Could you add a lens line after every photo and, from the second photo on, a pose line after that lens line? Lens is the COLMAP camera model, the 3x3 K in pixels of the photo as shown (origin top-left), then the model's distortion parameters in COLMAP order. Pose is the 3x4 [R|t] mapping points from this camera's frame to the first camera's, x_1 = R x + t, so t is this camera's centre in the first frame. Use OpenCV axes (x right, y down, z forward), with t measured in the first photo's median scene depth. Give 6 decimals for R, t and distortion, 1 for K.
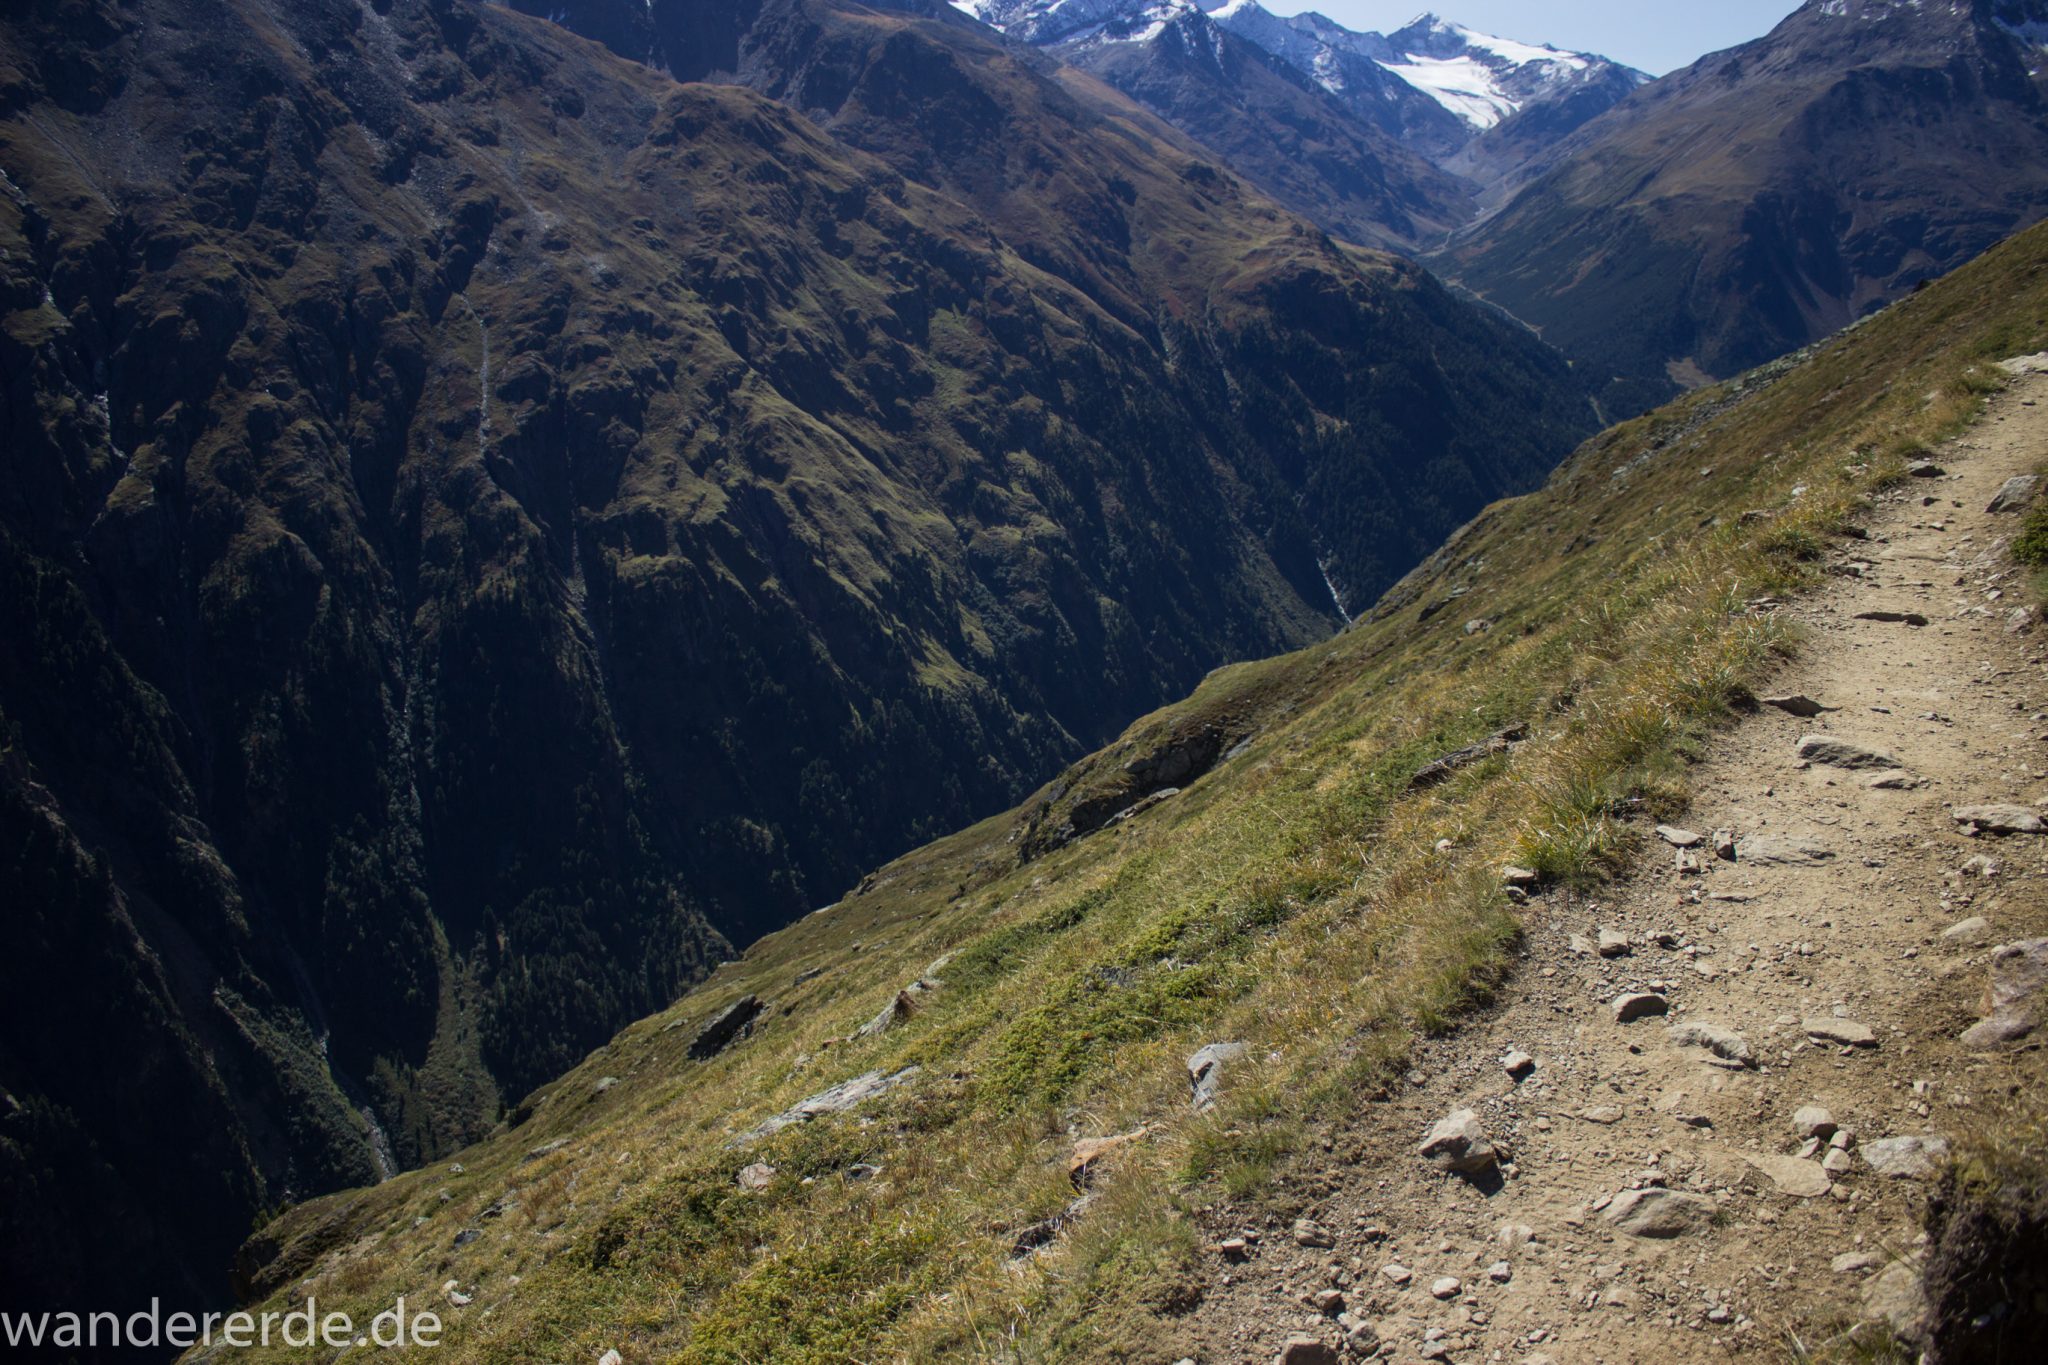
lens RADIAL K [[1712.8, 0, 985.1], [0, 1712.8, 678.3], [0, 0, 1]] dist [-0.165111, 0.142624]
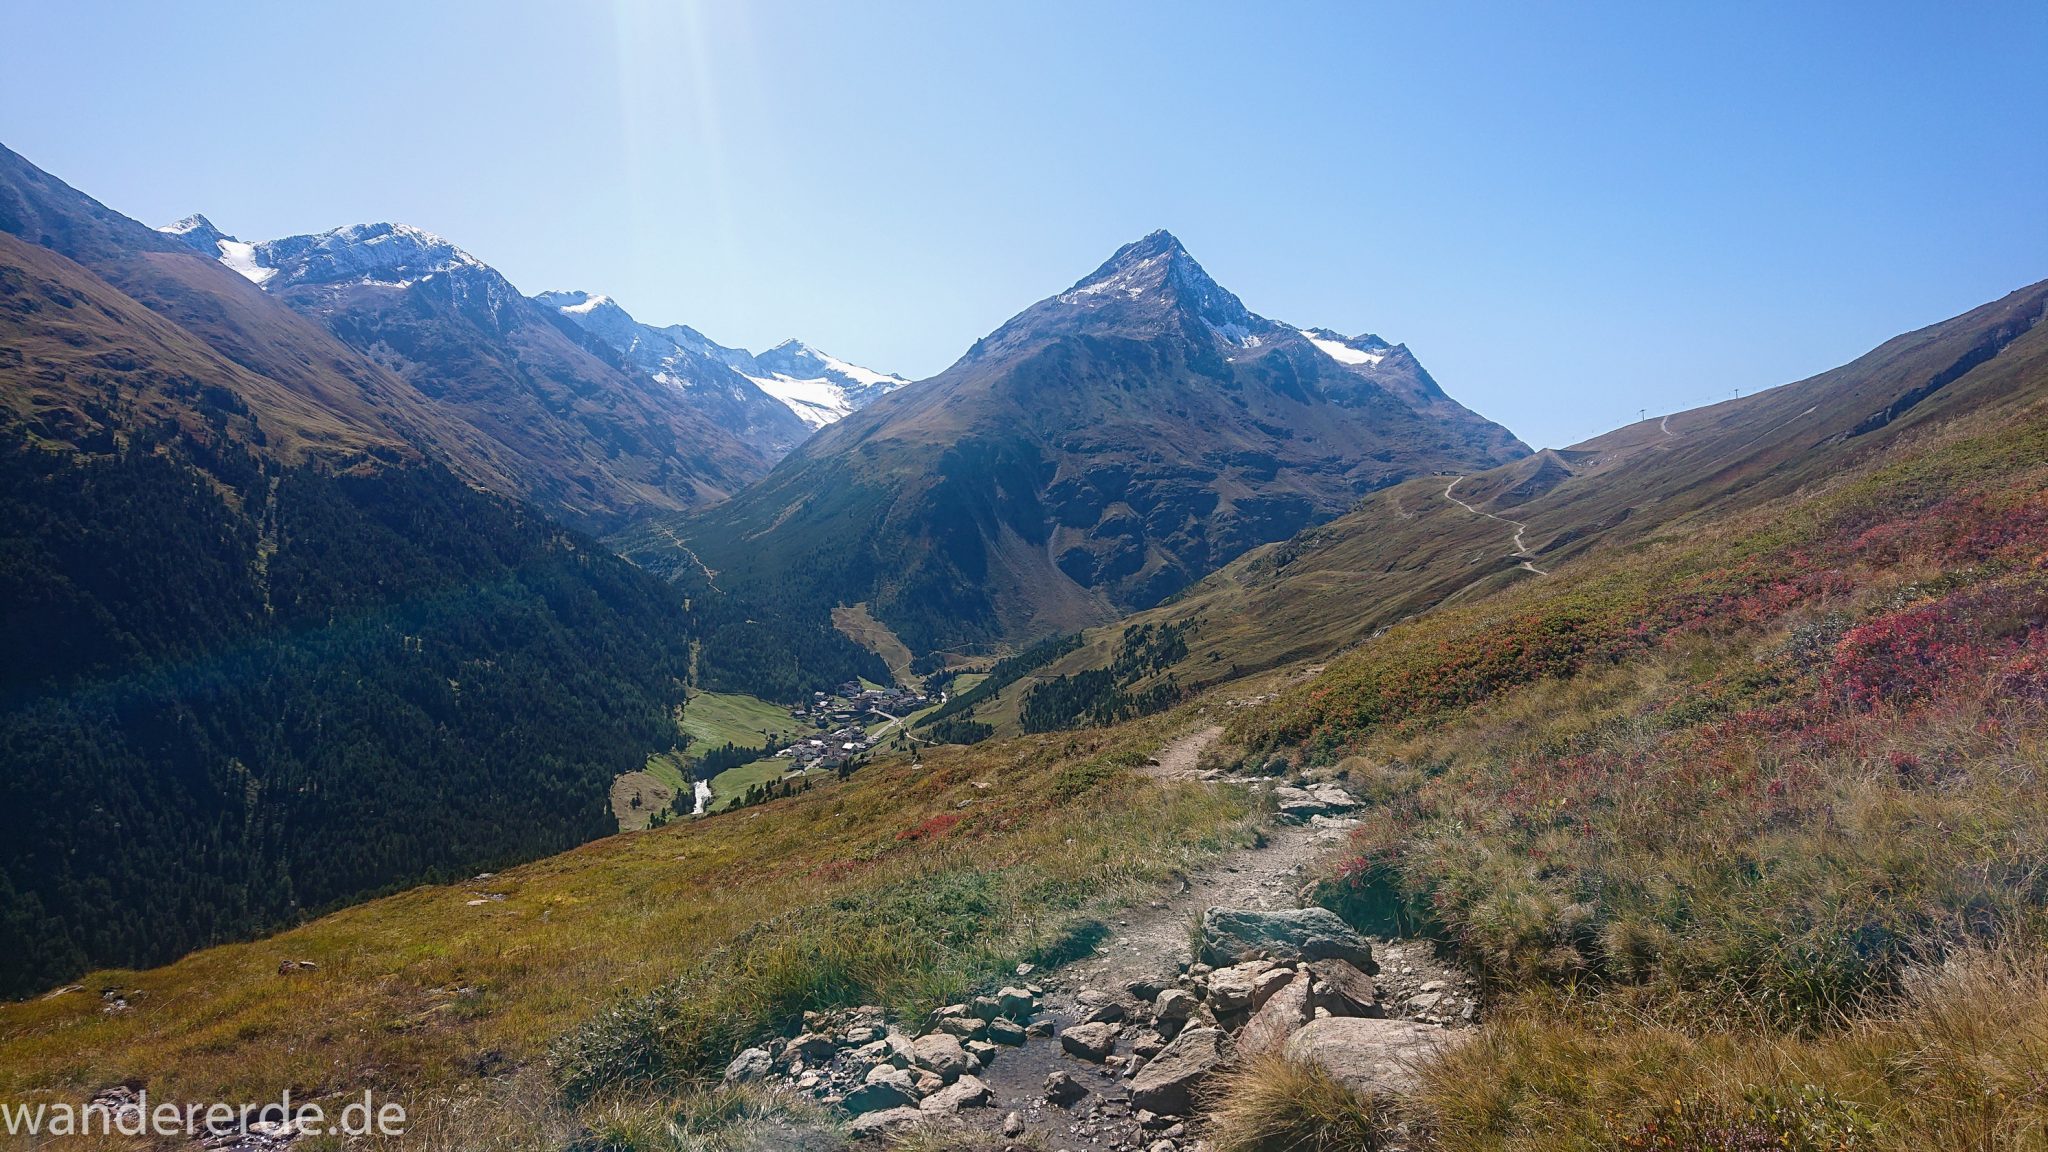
lens RADIAL K [[1366.1, 0, 999.5], [0, 1366.1, 581.5], [0, 0, 1]] dist [0.164591, -0.238563]
pose [[0.940263, 0.041888, 0.337863, 0.129085], [0.037437, 0.973662, -0.224901, -0.020744], [-0.338385, 0.224115, 0.913930, 0.166542]]
